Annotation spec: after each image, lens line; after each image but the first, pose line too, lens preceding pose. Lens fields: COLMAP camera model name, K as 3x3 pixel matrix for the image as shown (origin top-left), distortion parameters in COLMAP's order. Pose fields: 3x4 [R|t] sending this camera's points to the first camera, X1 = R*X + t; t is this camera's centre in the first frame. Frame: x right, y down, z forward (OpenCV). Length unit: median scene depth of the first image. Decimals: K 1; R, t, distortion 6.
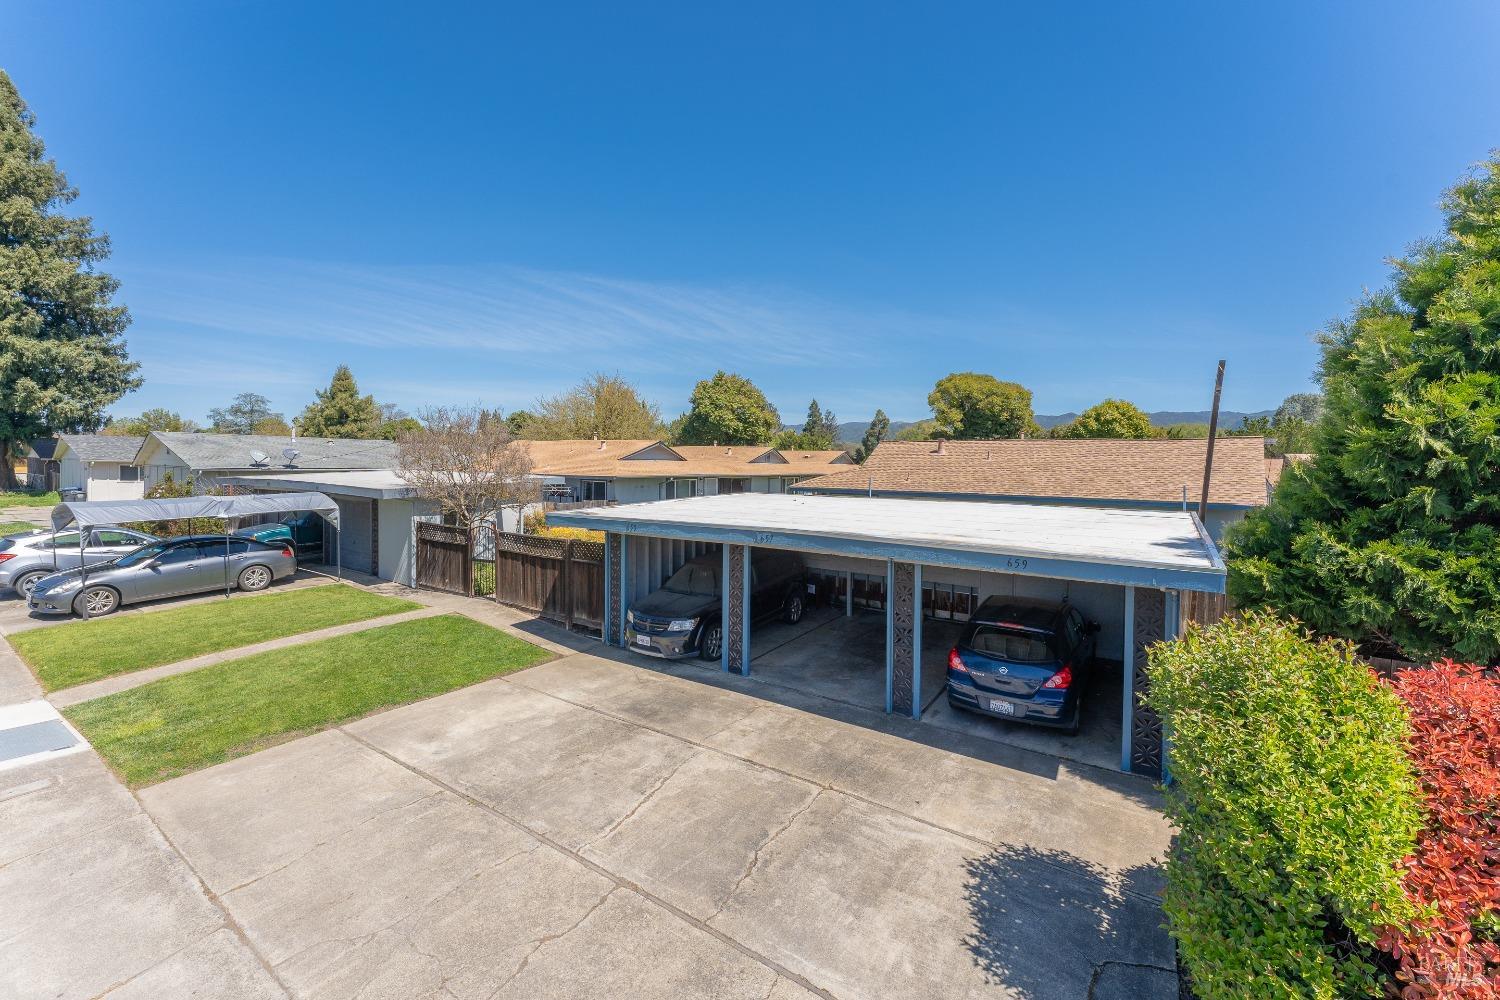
lens RADIAL K [[602.9, 0, 741.5], [0, 602.9, 495.1], [0, 0, 1]] dist [-0.001102, -0.000280]
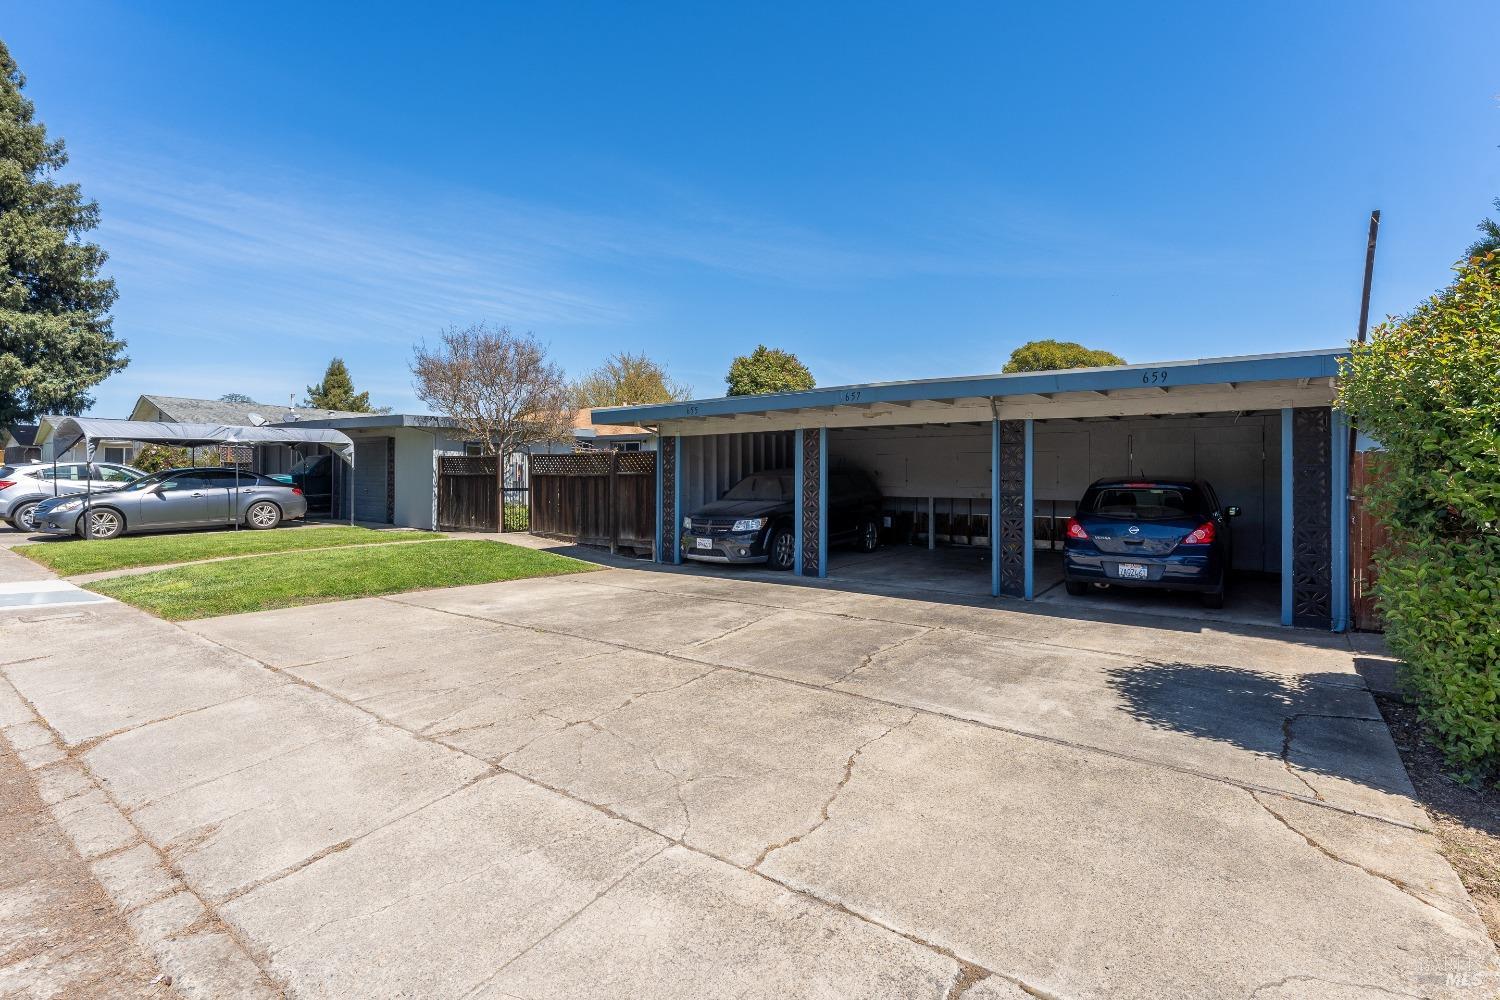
lens RADIAL K [[694.2, 0, 750.0], [0, 694.2, 500.0], [0, 0, 1]] dist [-0.005408, -0.000239]
pose [[0.999211, -0.003581, -0.039559, -0.030693], [0.002556, 0.999660, -0.025943, 0.112279], [0.039639, 0.025822, 0.998880, -0.005263]]
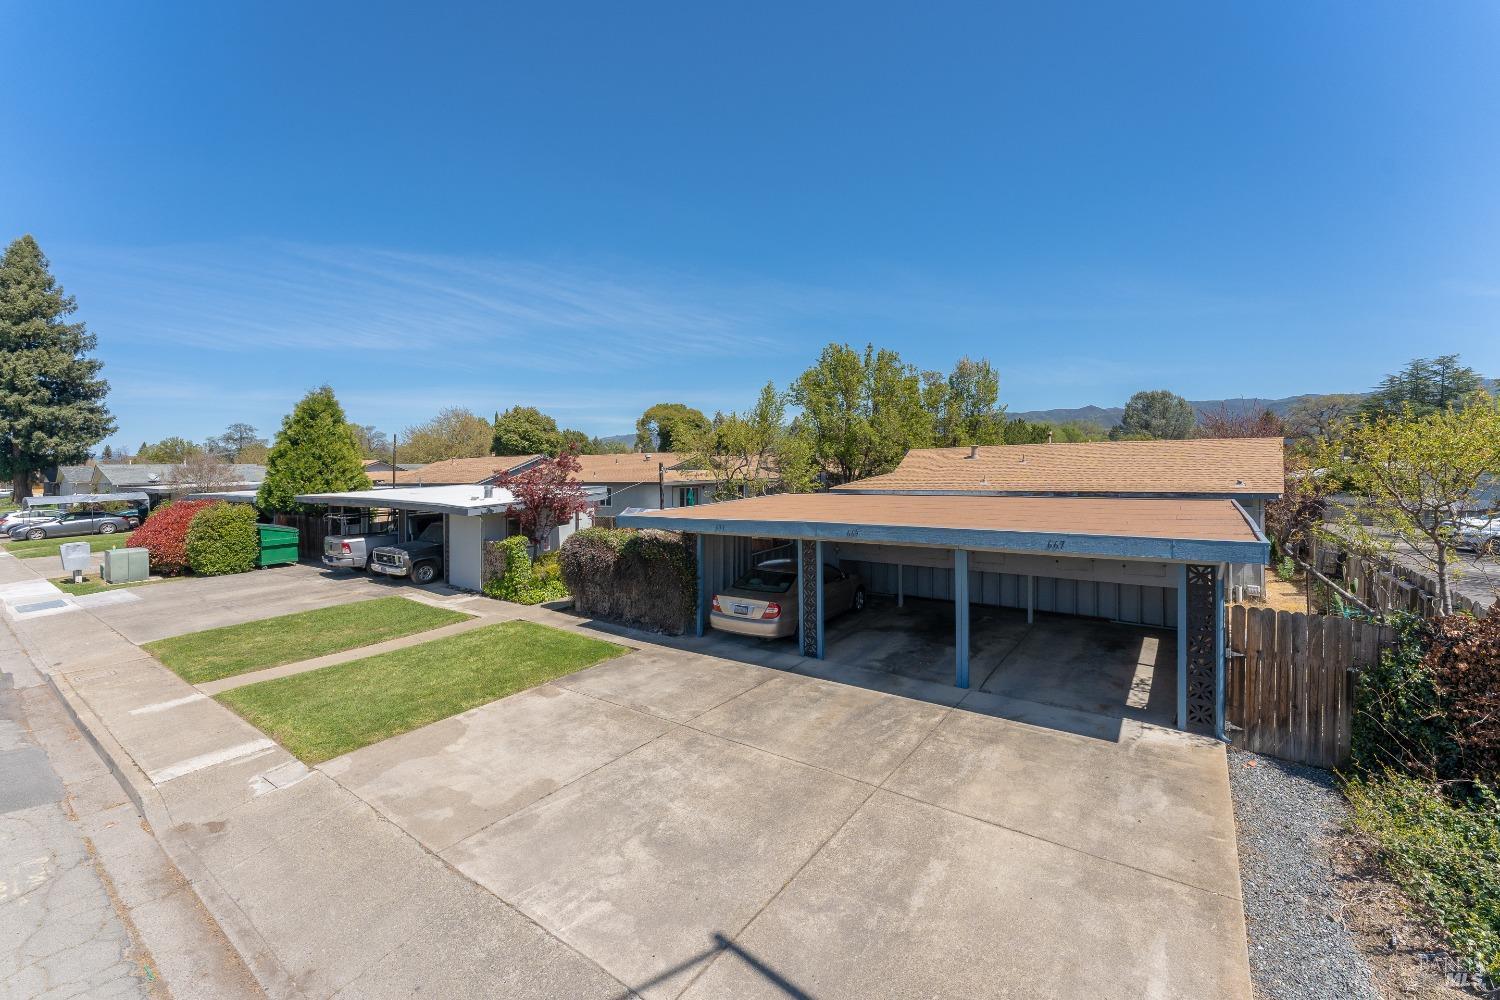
lens RADIAL K [[610.4, 0, 744.5], [0, 610.4, 475.3], [0, 0, 1]] dist [0.000164, 0.000016]
pose [[0.998777, -0.030574, -0.038854, 1.379305], [0.028964, 0.998725, -0.041343, 0.078273], [0.040069, 0.040167, 0.998389, -0.999748]]
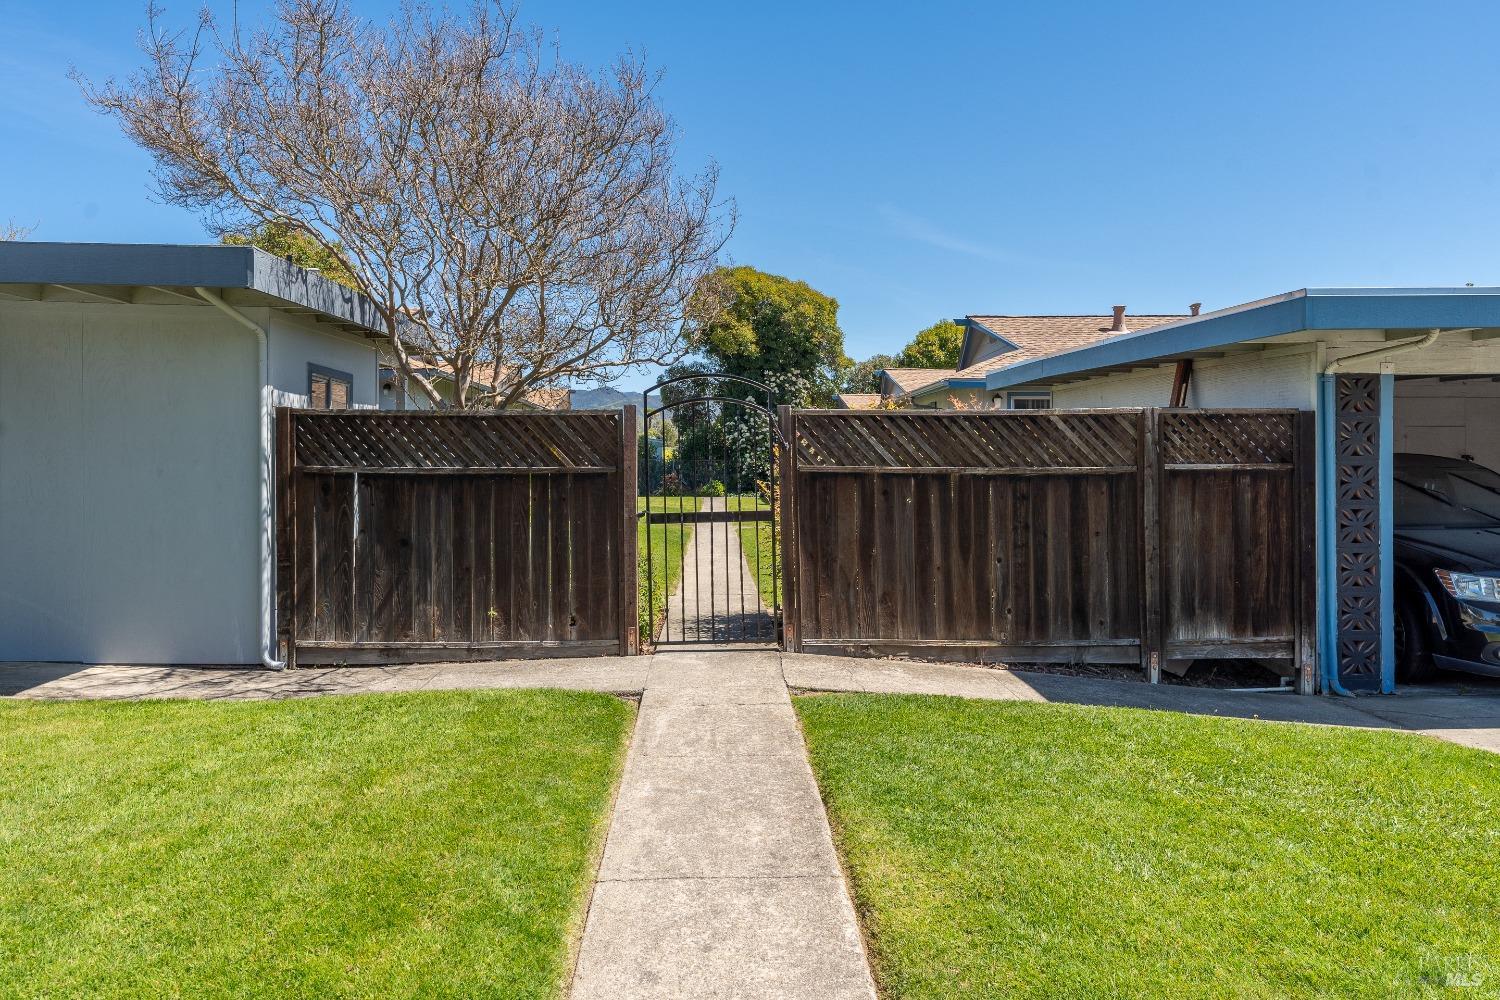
lens RADIAL K [[1016.8, 0, 750.0], [0, 1016.8, 500.0], [0, 0, 1]] dist [-0.000074, -0.000206]
pose [[0.821919, -0.033652, 0.568609, -0.510407], [0.040889, 0.999164, 0.000028, 0.074852], [-0.568135, 0.023227, 0.822608, 0.435613]]
